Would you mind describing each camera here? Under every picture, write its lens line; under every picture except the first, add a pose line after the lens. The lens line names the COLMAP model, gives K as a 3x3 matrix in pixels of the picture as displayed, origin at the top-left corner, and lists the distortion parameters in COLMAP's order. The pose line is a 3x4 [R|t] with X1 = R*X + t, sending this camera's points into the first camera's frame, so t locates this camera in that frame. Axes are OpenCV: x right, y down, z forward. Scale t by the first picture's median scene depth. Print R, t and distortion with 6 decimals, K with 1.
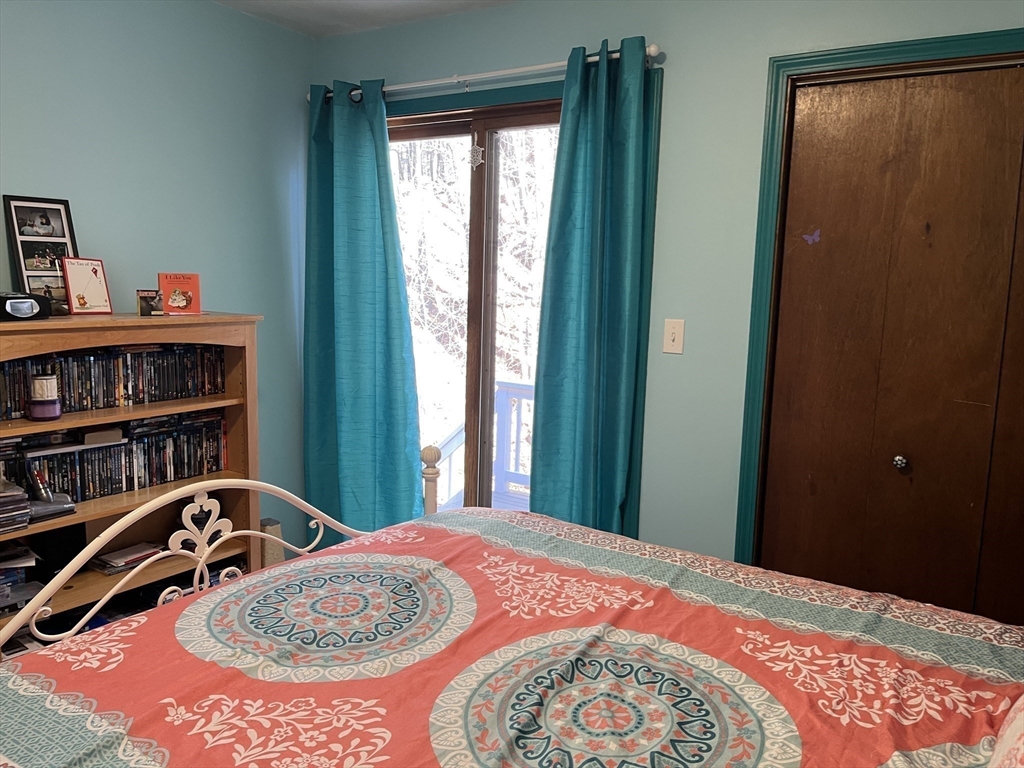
lens RADIAL K [[783.1, 0, 511.4], [0, 783.1, 377.8], [0, 0, 1]] dist [0.047617, -0.045162]
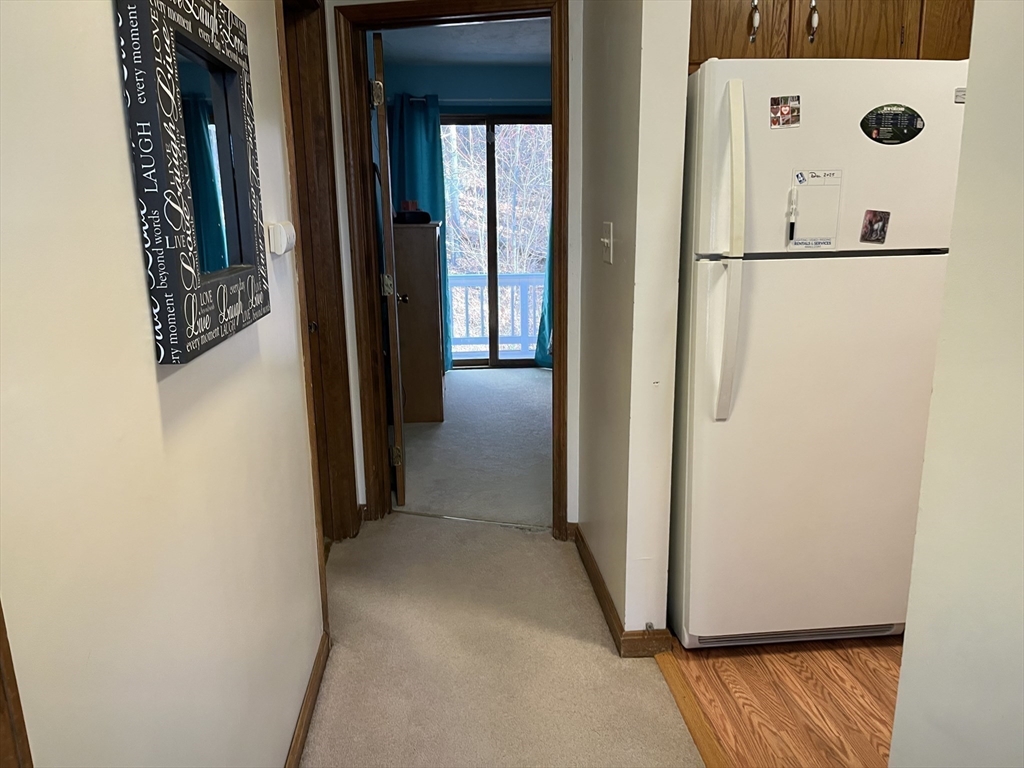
lens RADIAL K [[783.1, 0, 511.9], [0, 783.1, 387.5], [0, 0, 1]] dist [0.047617, -0.045162]
pose [[0.779432, -0.167866, 0.603578, -2.083377], [0.120795, 0.985623, 0.118131, 0.171495], [-0.614731, -0.019166, 0.788504, -0.942925]]
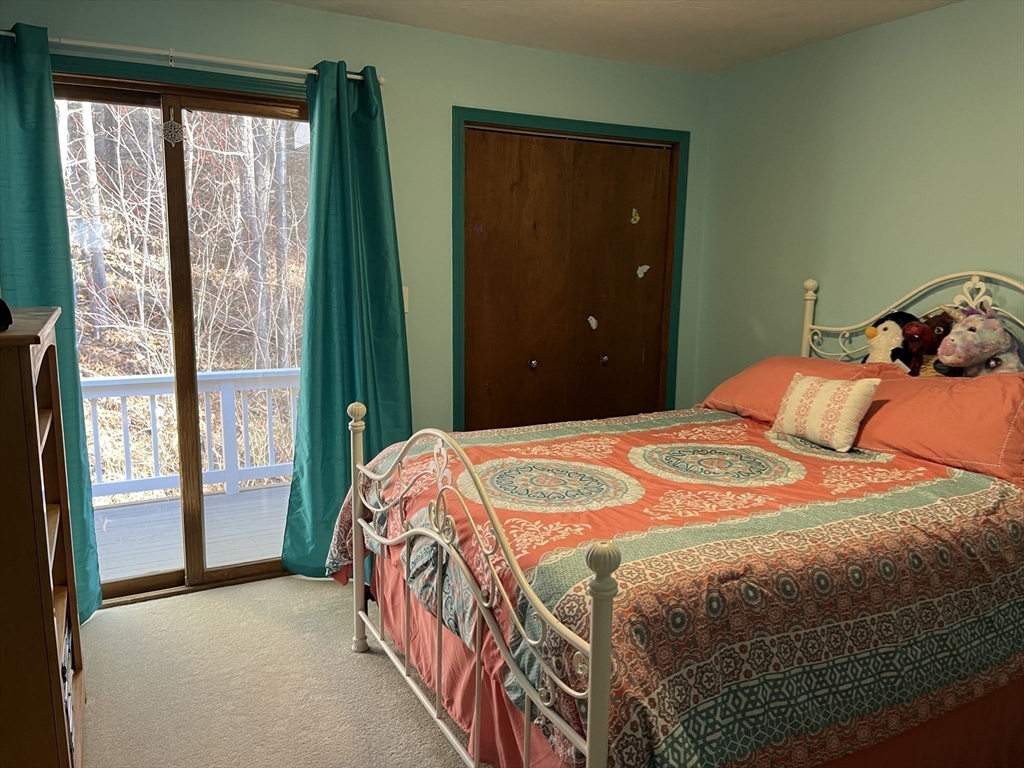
lens RADIAL K [[783.1, 0, 516.1], [0, 783.1, 384.4], [0, 0, 1]] dist [0.047617, -0.045162]
pose [[0.465115, -0.145555, 0.873202, -1.209738], [0.129415, 0.986973, 0.095586, -0.022848], [-0.875739, 0.068547, 0.477893, 0.298566]]
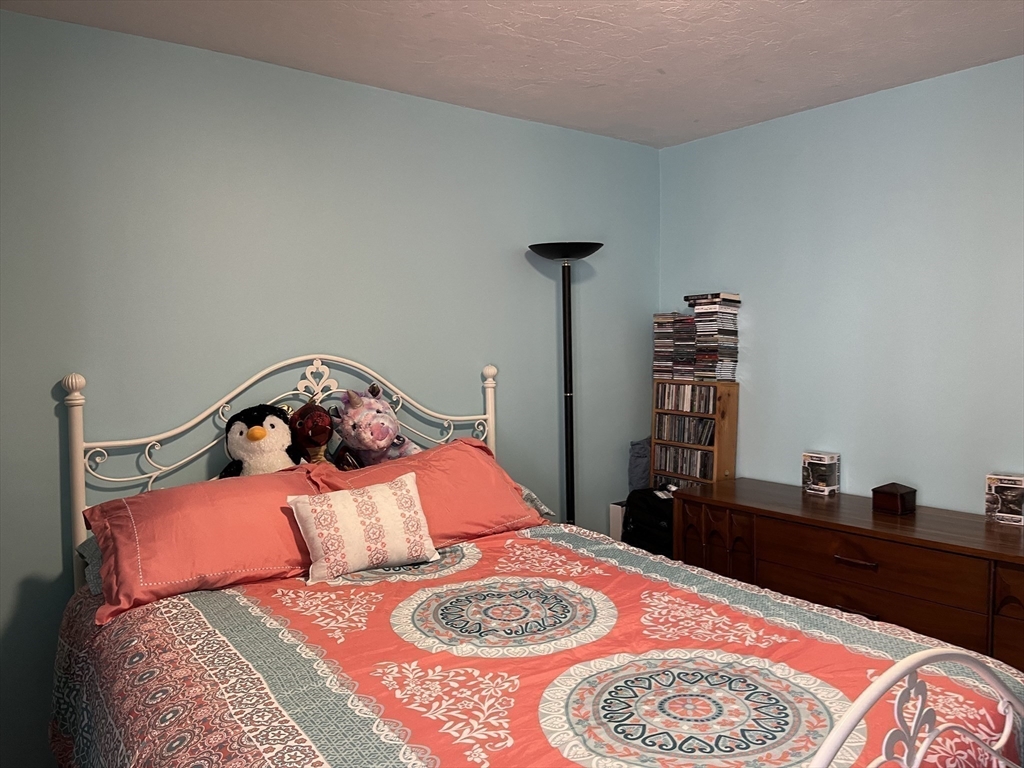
lens RADIAL K [[783.1, 0, 514.0], [0, 783.1, 387.3], [0, 0, 1]] dist [0.047617, -0.045162]
pose [[-0.953724, -0.022293, 0.299857, -0.224400], [0.038641, 0.979892, 0.195752, -0.189905], [-0.298191, 0.198281, -0.933685, 1.497318]]
